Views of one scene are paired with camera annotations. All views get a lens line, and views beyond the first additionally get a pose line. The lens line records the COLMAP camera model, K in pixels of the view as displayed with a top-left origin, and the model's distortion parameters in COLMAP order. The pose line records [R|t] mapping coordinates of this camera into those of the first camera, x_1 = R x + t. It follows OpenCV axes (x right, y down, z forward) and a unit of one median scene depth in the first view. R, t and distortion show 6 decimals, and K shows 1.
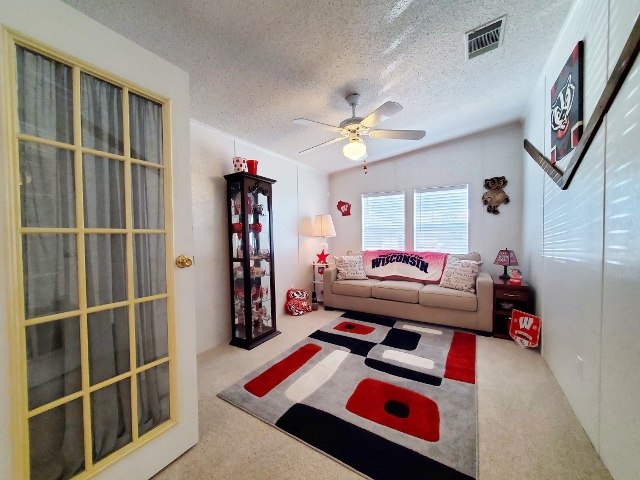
lens RADIAL K [[253.0, 0, 320.3], [0, 253.0, 239.7], [0, 0, 1]] dist [0.003028, -0.001391]
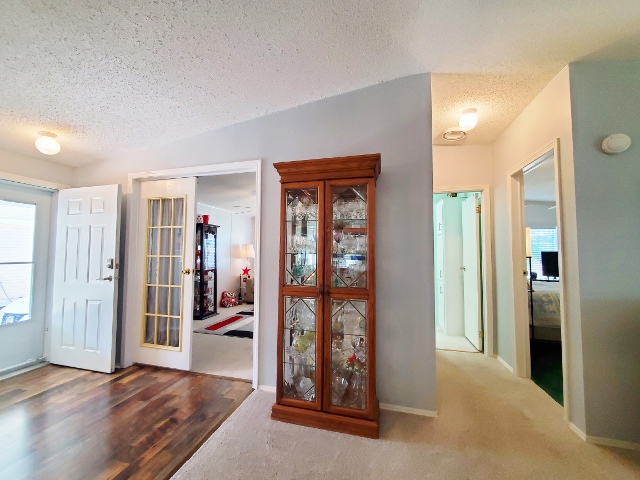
lens RADIAL K [[253.0, 0, 322.6], [0, 253.0, 243.1], [0, 0, 1]] dist [0.003028, -0.001391]
pose [[0.958513, 0.026608, 0.283805, 0.014274], [-0.005812, 0.997251, -0.073868, 0.008760], [-0.284990, 0.069154, 0.956033, -0.724828]]
